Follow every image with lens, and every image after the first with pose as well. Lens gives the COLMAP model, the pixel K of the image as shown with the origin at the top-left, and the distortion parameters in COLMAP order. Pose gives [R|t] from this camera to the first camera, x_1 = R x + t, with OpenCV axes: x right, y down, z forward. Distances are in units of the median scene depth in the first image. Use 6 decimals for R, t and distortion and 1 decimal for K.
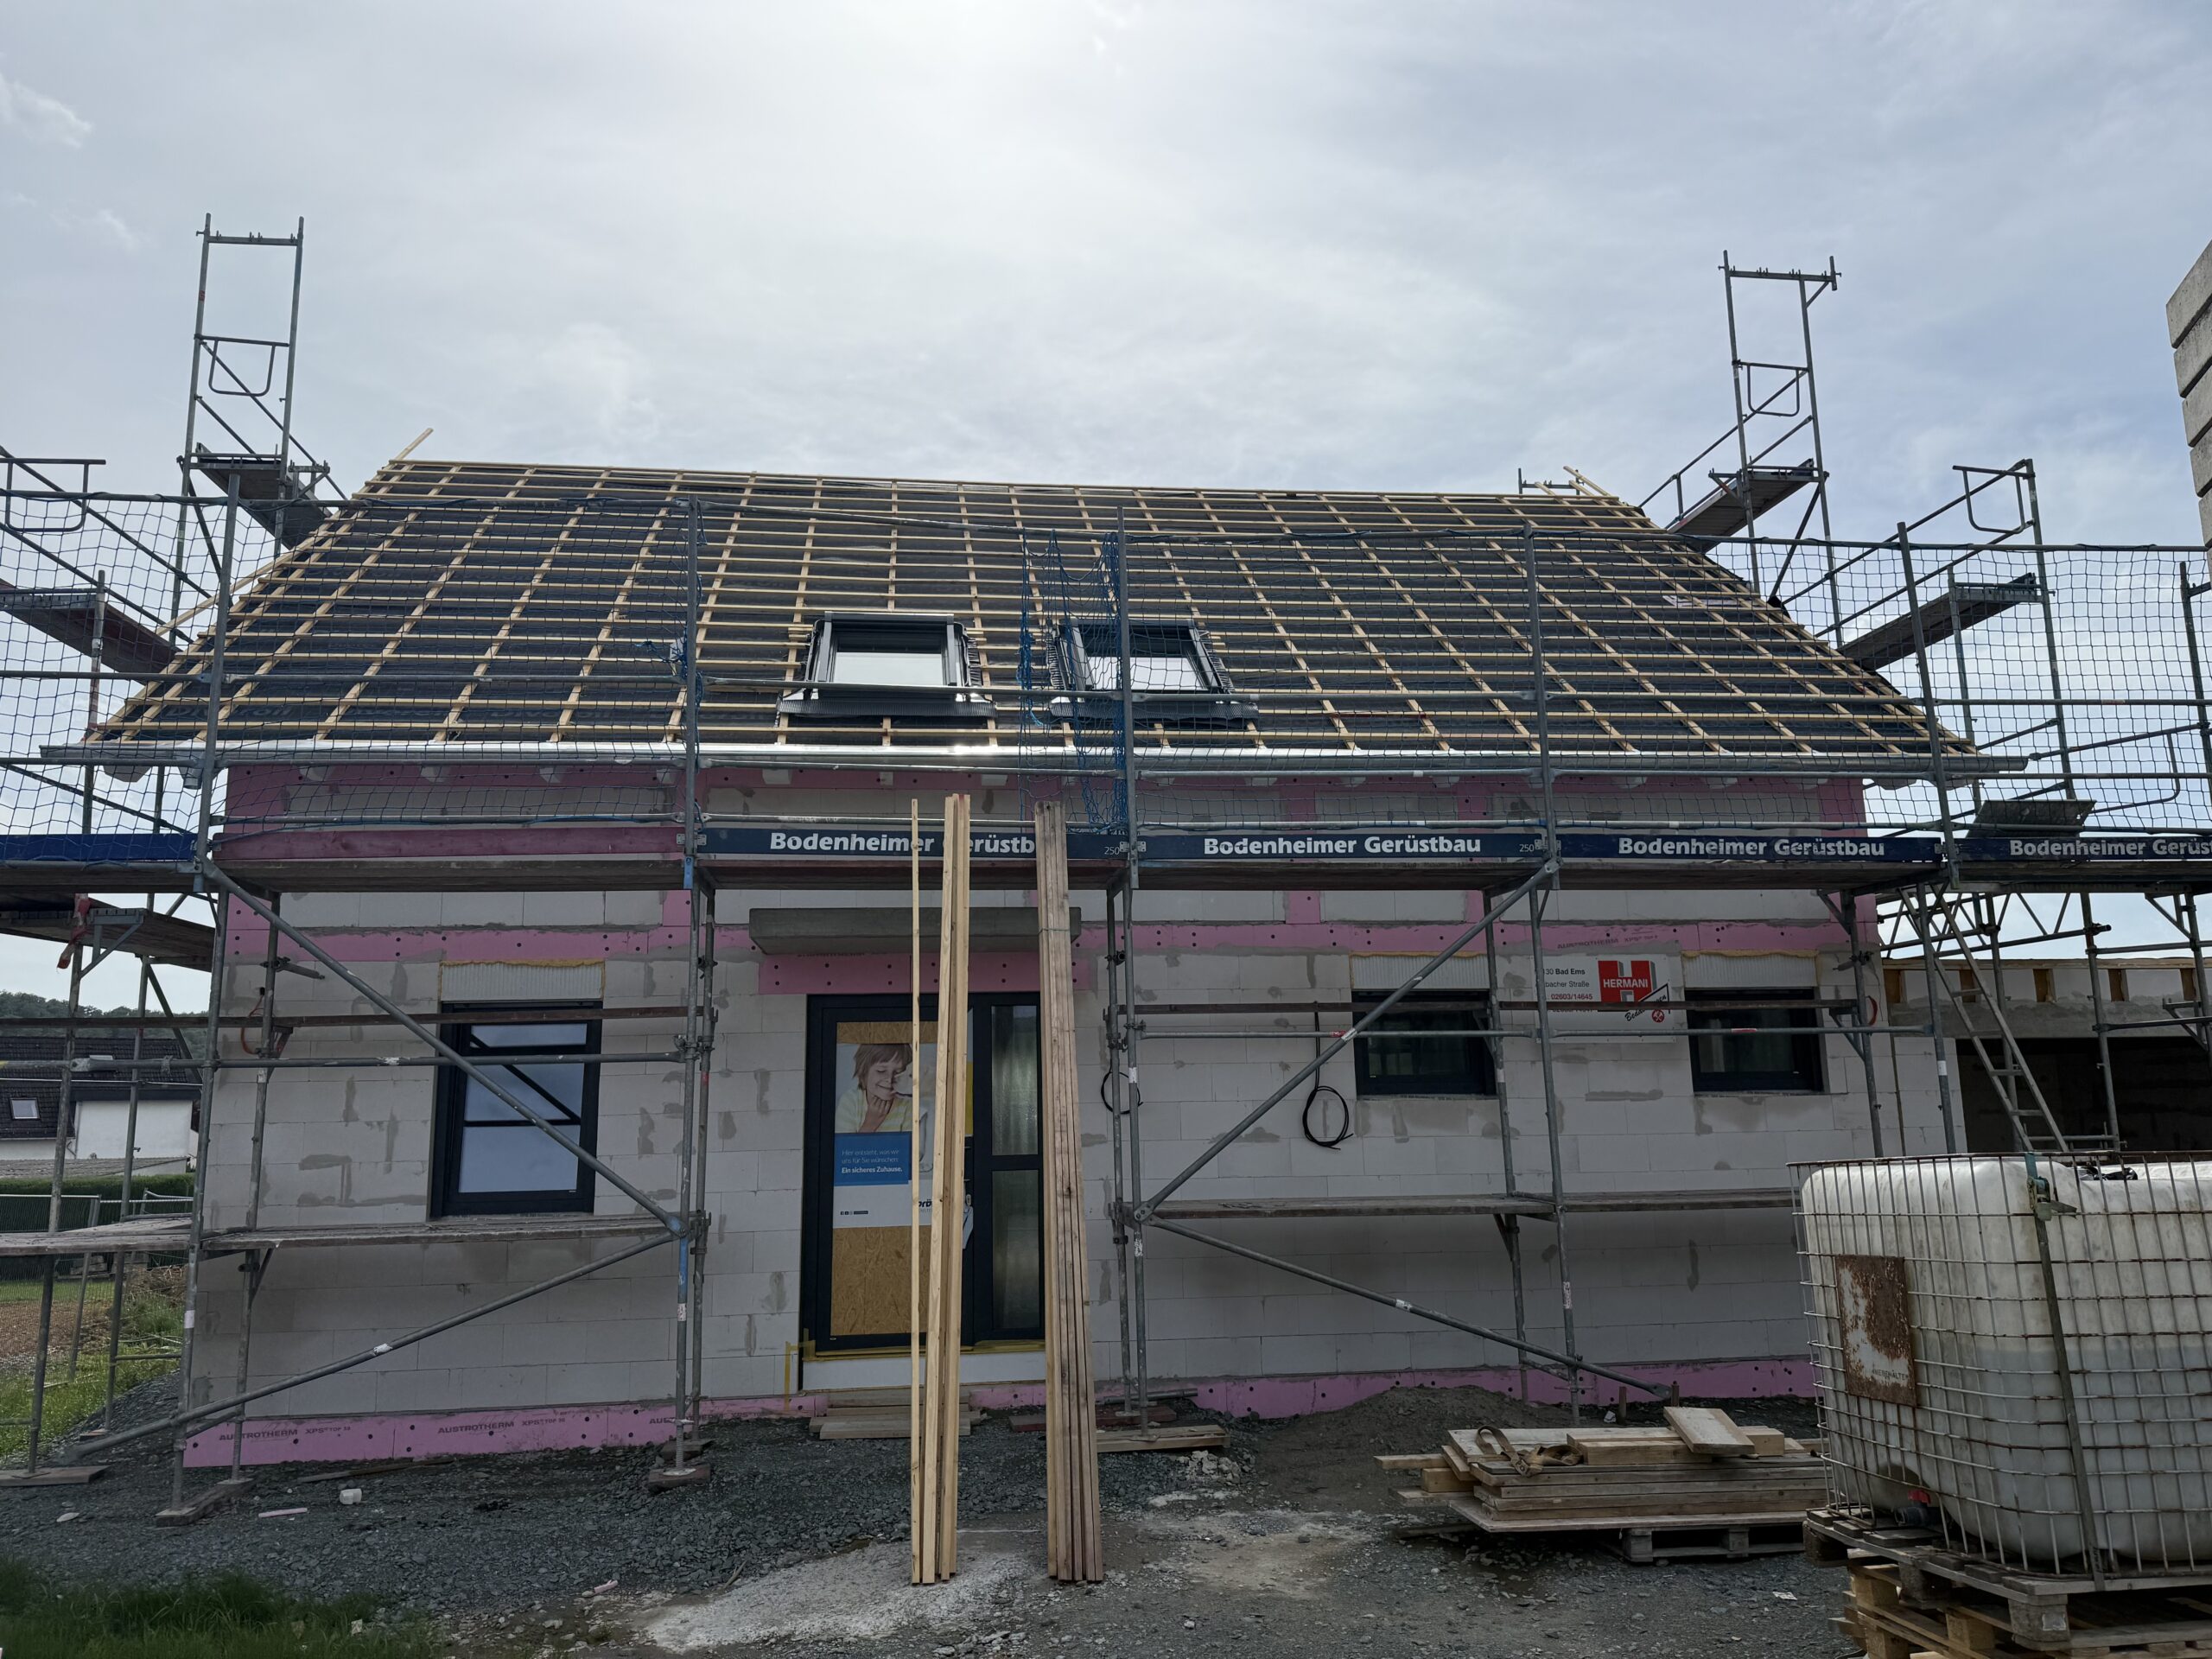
lens RADIAL K [[1544.8, 0, 1107.9], [0, 1544.8, 821.0], [0, 0, 1]] dist [0.121322, -0.190631]
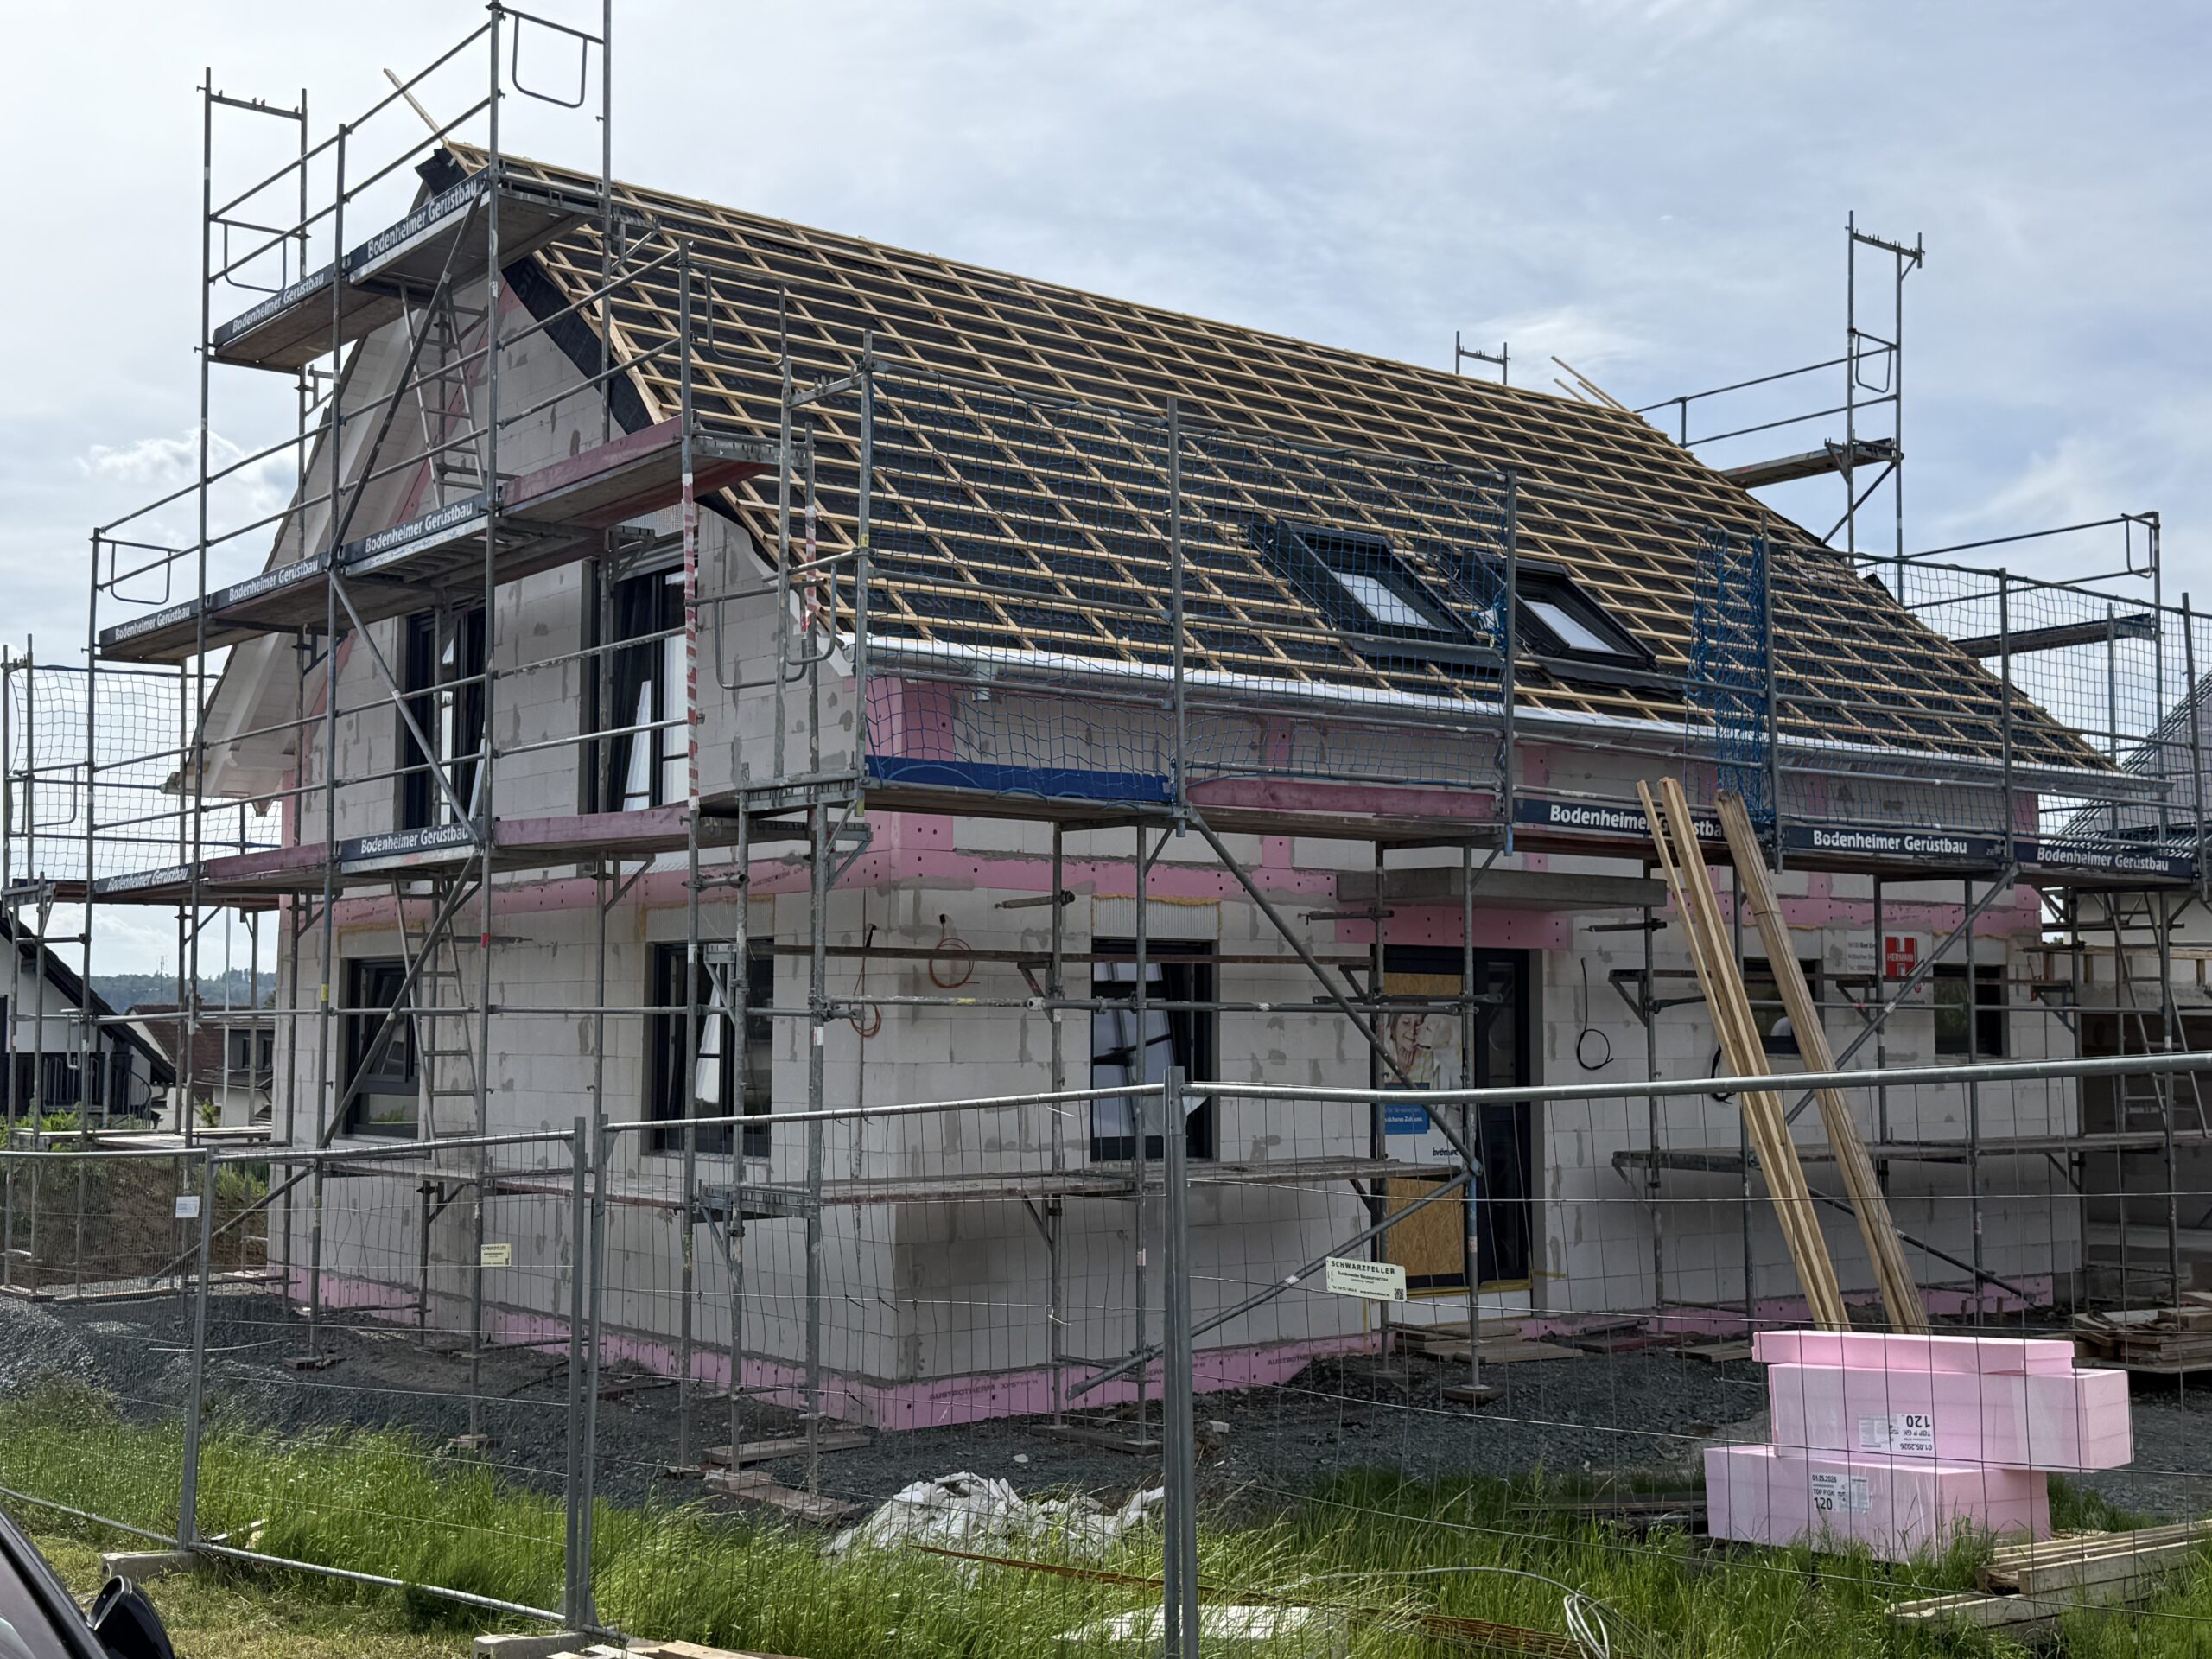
lens RADIAL K [[2506.0, 0, 1109.9], [0, 2506.0, 840.6], [0, 0, 1]] dist [0.148247, -0.303789]
pose [[0.859561, 0.059686, 0.507535, -1.229055], [-0.112691, 0.990846, 0.074330, -0.056502], [-0.498453, -0.121086, 0.858419, -0.294541]]
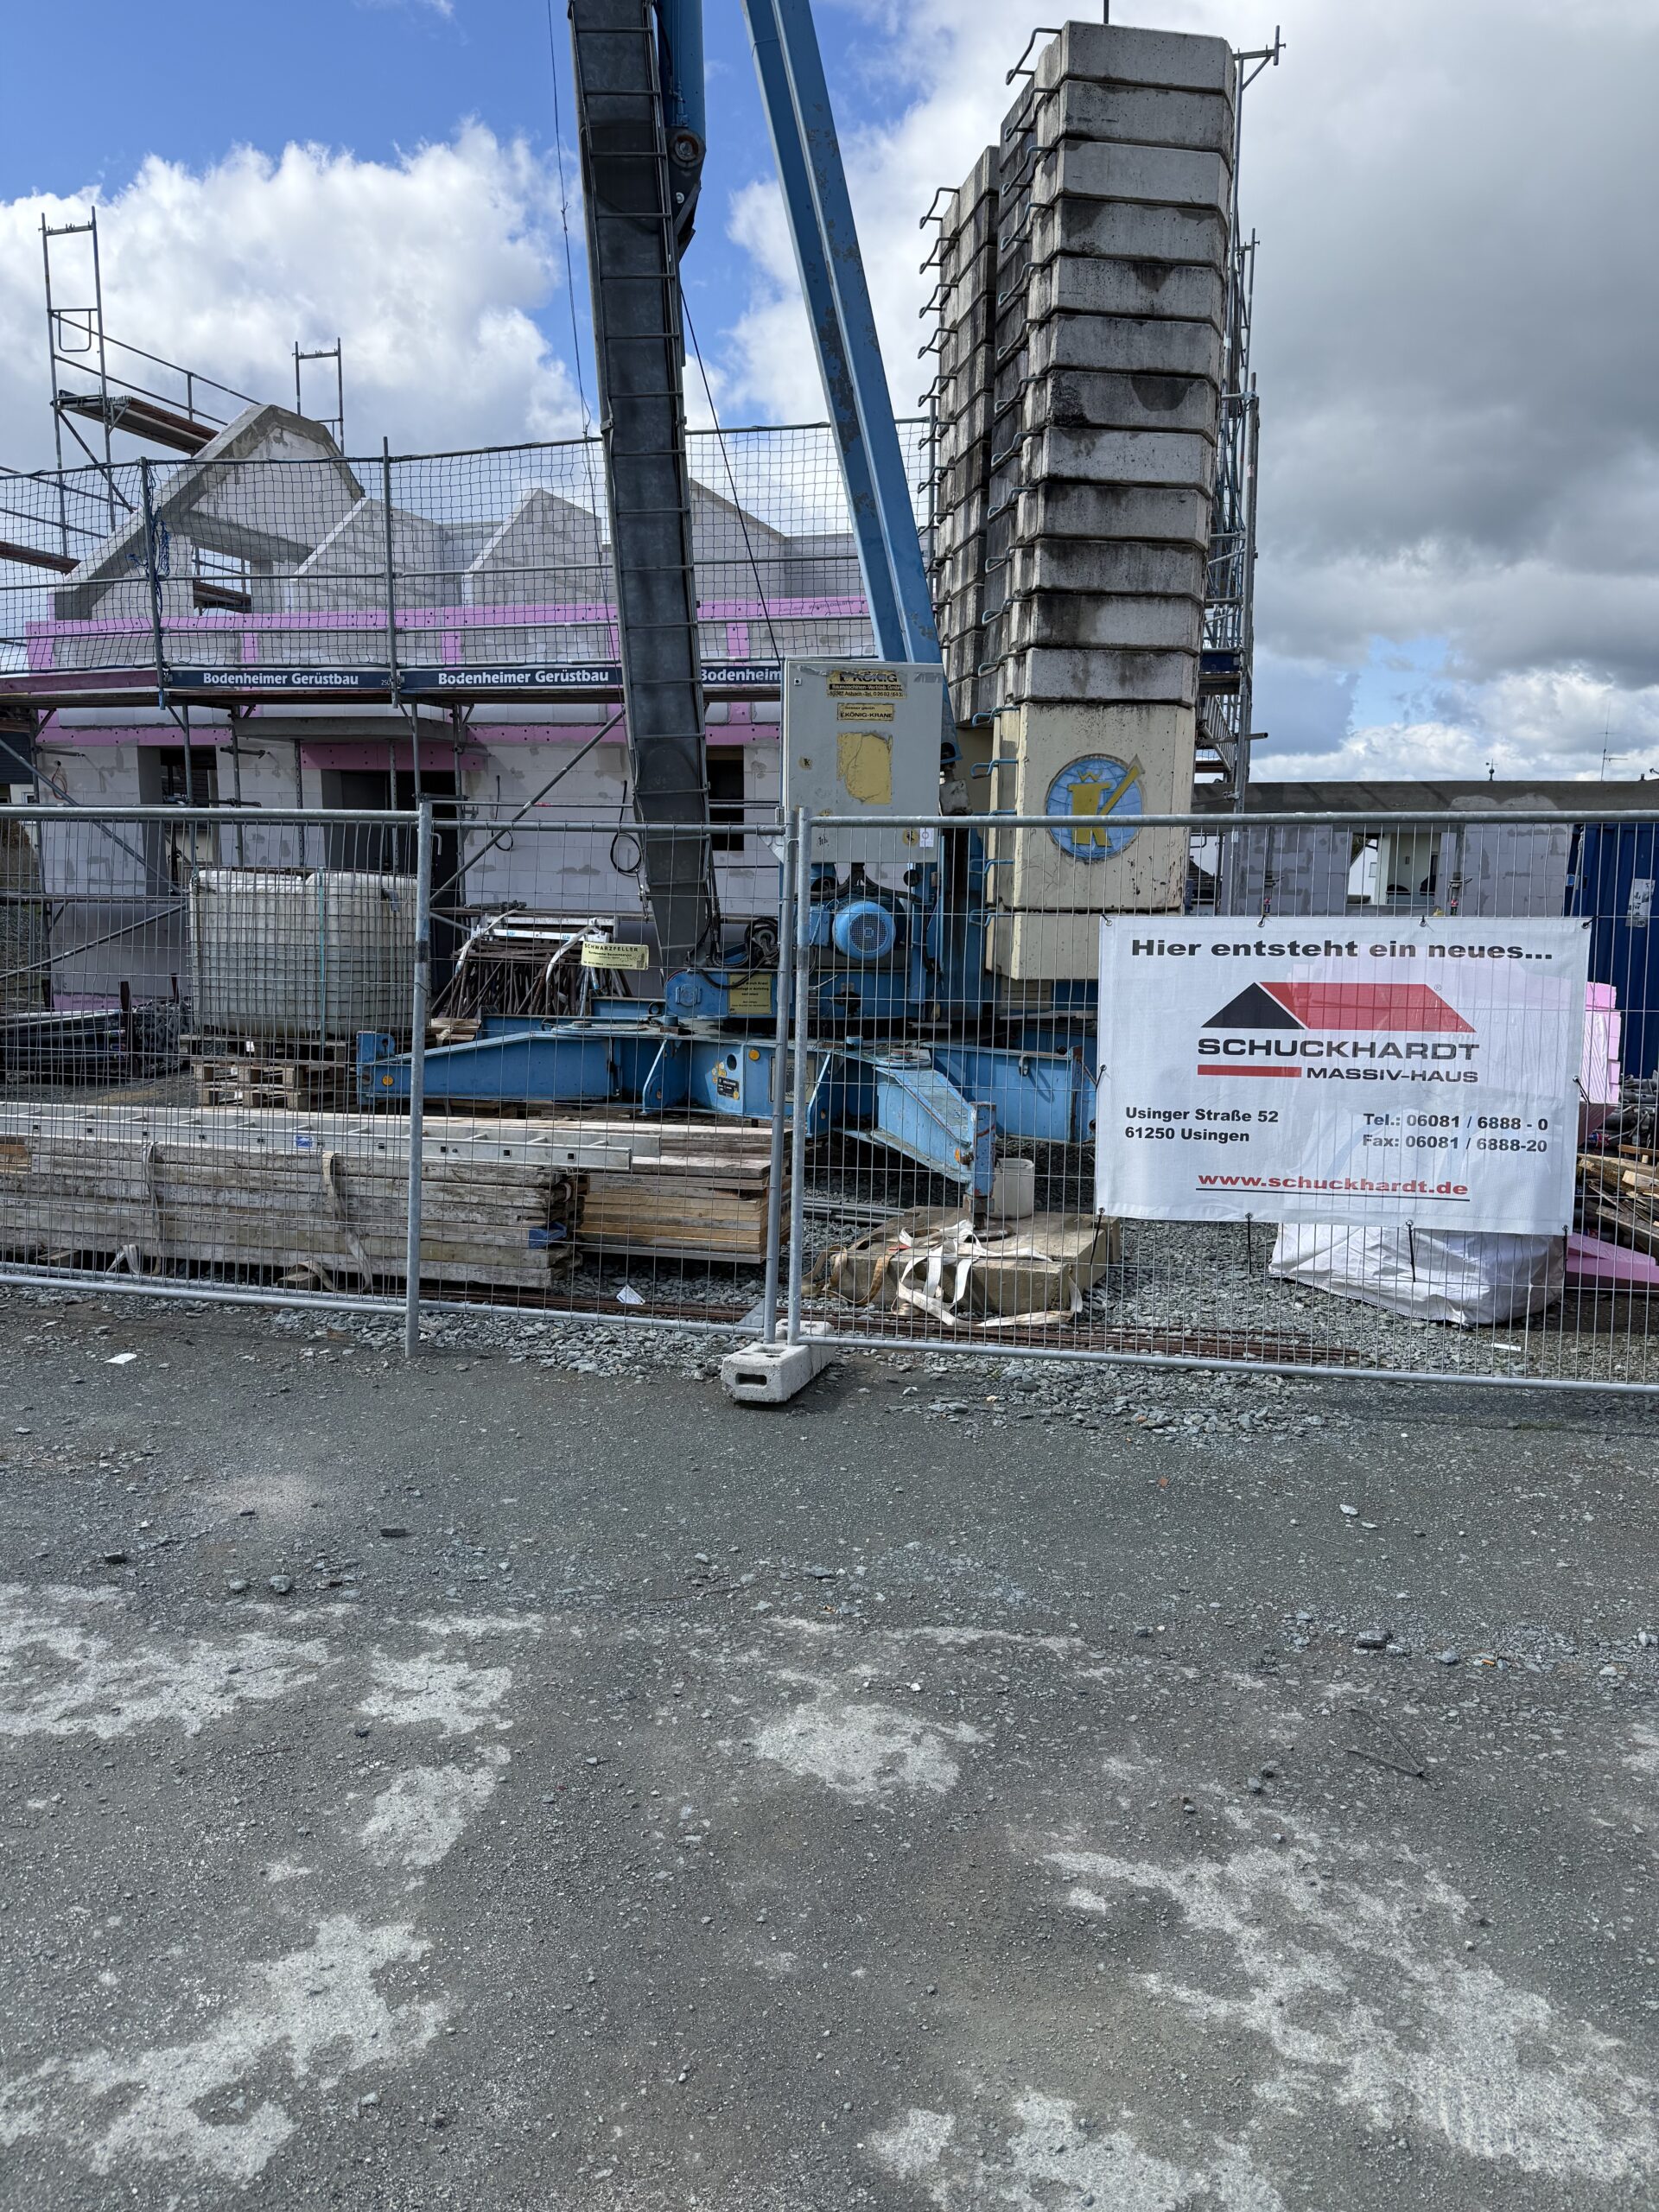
lens RADIAL K [[1544.8, 0, 829.5], [0, 1544.8, 1106.0], [0, 0, 1]] dist [0.121322, -0.190631]
pose [[0.915873, 0.095552, -0.389932, 1.014266], [0.041481, 0.943543, 0.328643, -0.074623], [0.399320, -0.317170, 0.860201, -0.307235]]
